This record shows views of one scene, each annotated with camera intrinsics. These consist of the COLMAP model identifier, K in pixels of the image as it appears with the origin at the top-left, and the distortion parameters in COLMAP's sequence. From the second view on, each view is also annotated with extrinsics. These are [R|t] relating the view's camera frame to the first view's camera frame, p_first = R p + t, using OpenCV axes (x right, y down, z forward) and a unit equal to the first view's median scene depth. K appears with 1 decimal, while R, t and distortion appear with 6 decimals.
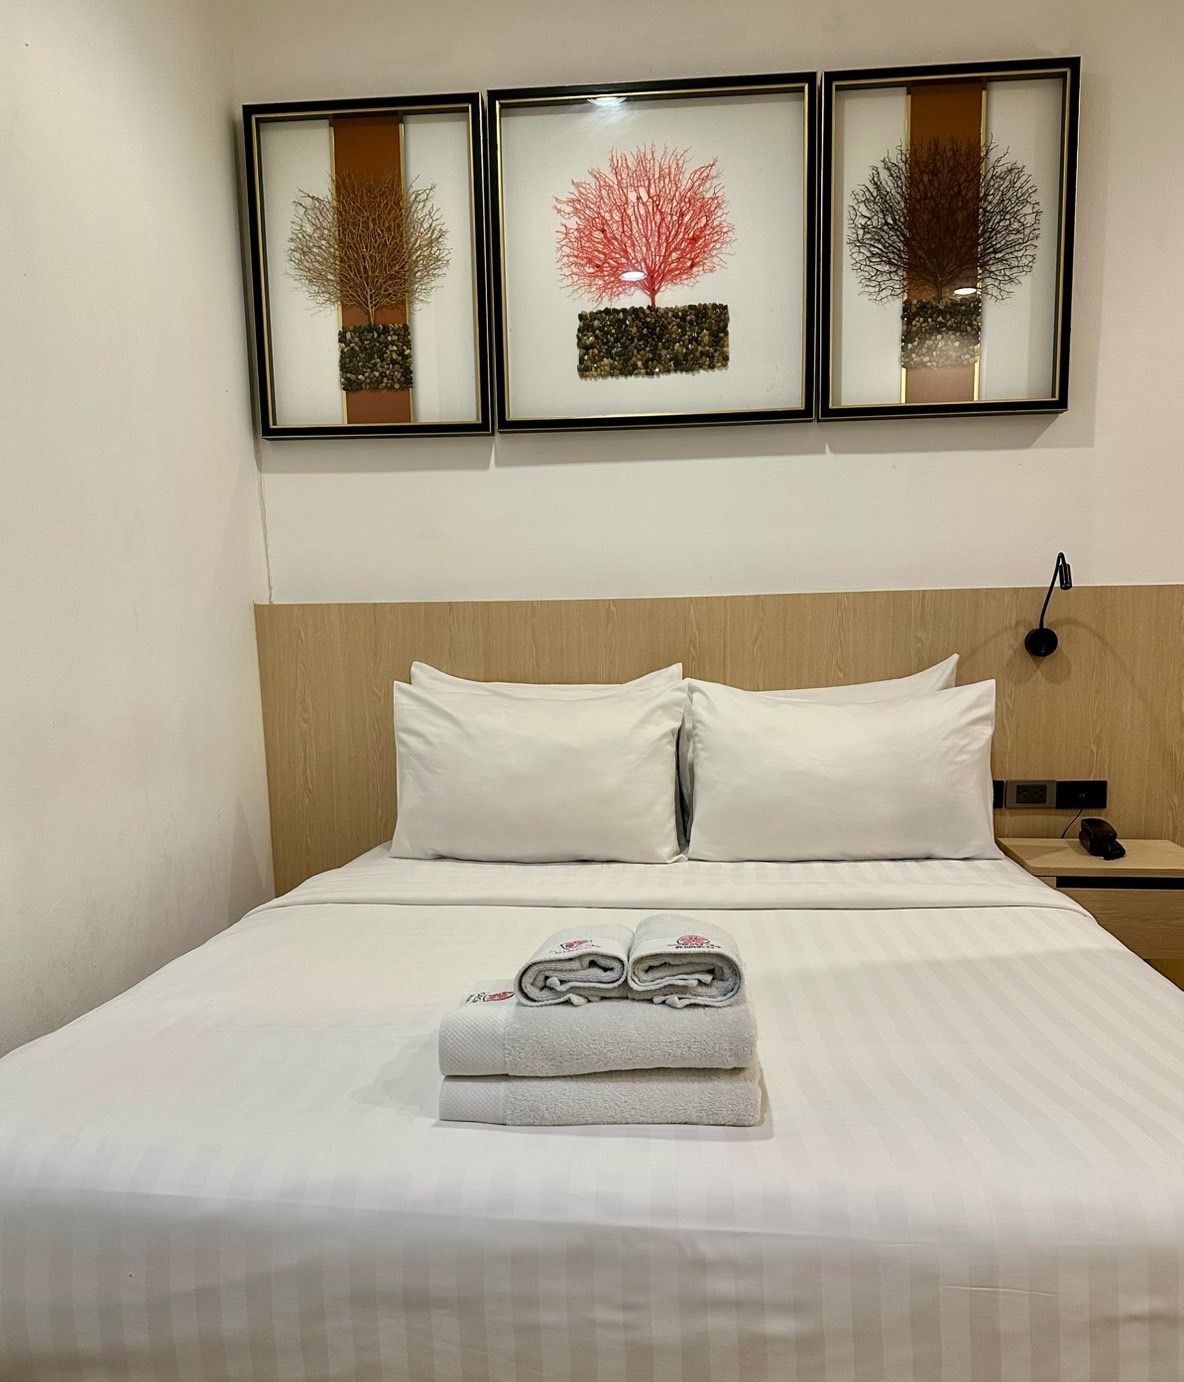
lens RADIAL K [[1161.5, 0, 597.0], [0, 1161.5, 800.2], [0, 0, 1]] dist [0.004348, -0.012756]
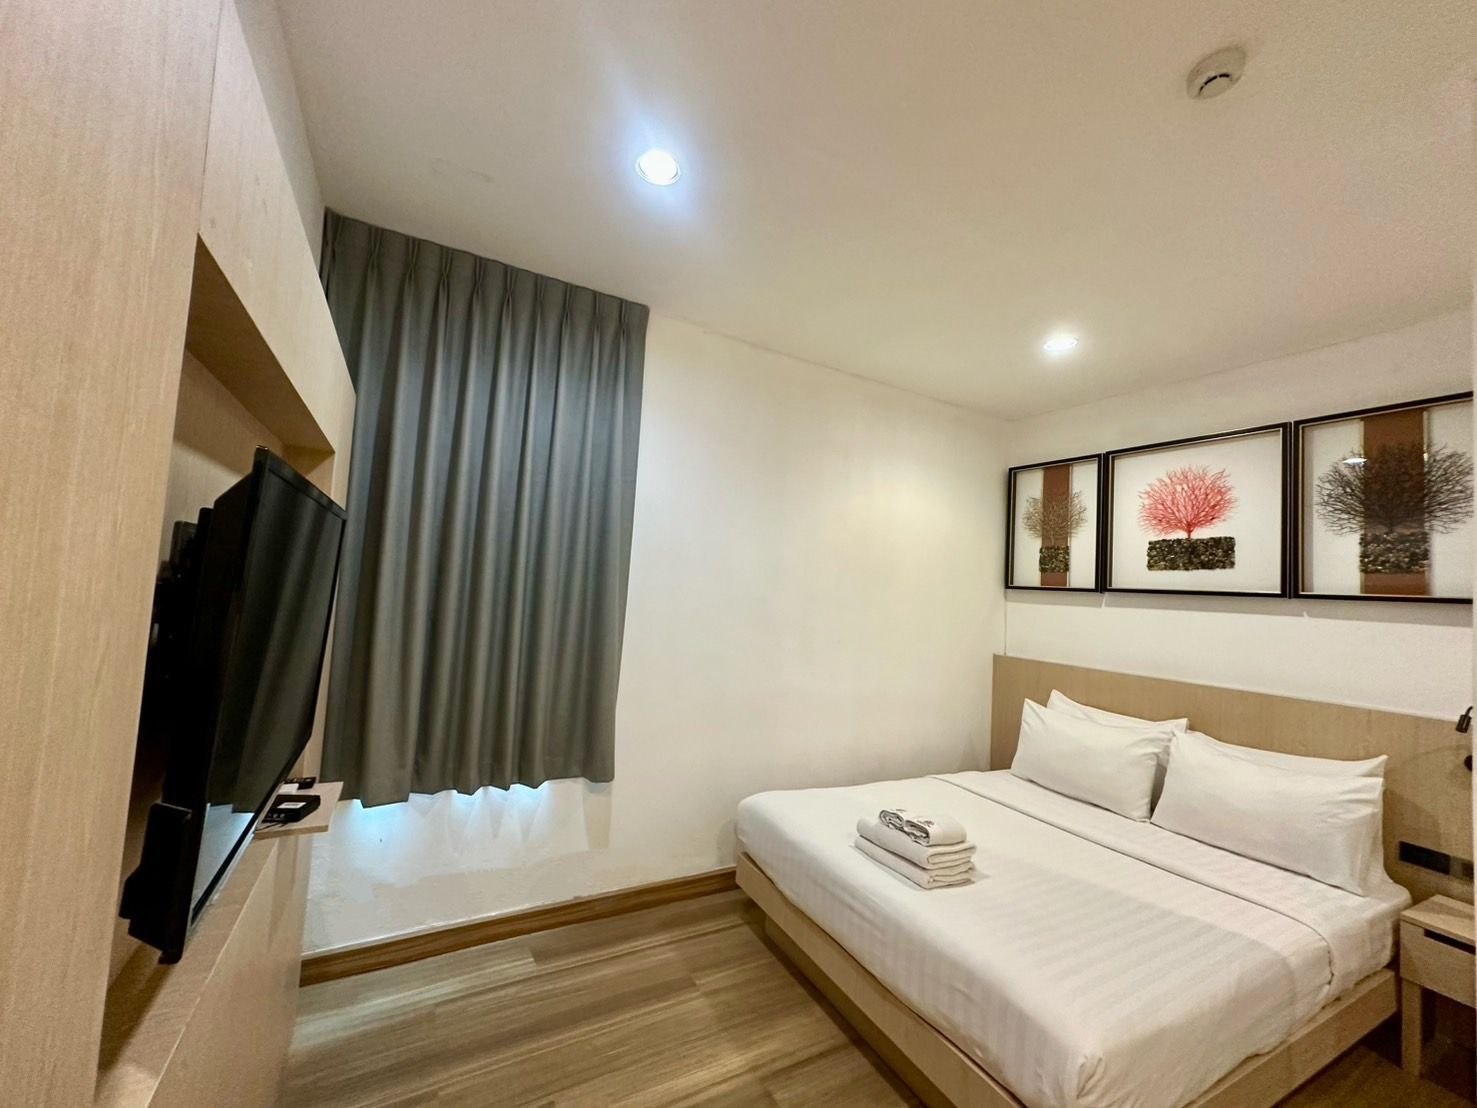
lens RADIAL K [[588.8, 0, 738.5], [0, 588.8, 554.0], [0, 0, 1]] dist [0.000412, 0.000228]
pose [[0.560709, 0.003858, -0.828004, 0.465772], [-0.191218, 0.973562, -0.124954, -0.121601], [0.805631, 0.228392, 0.546622, -0.190933]]
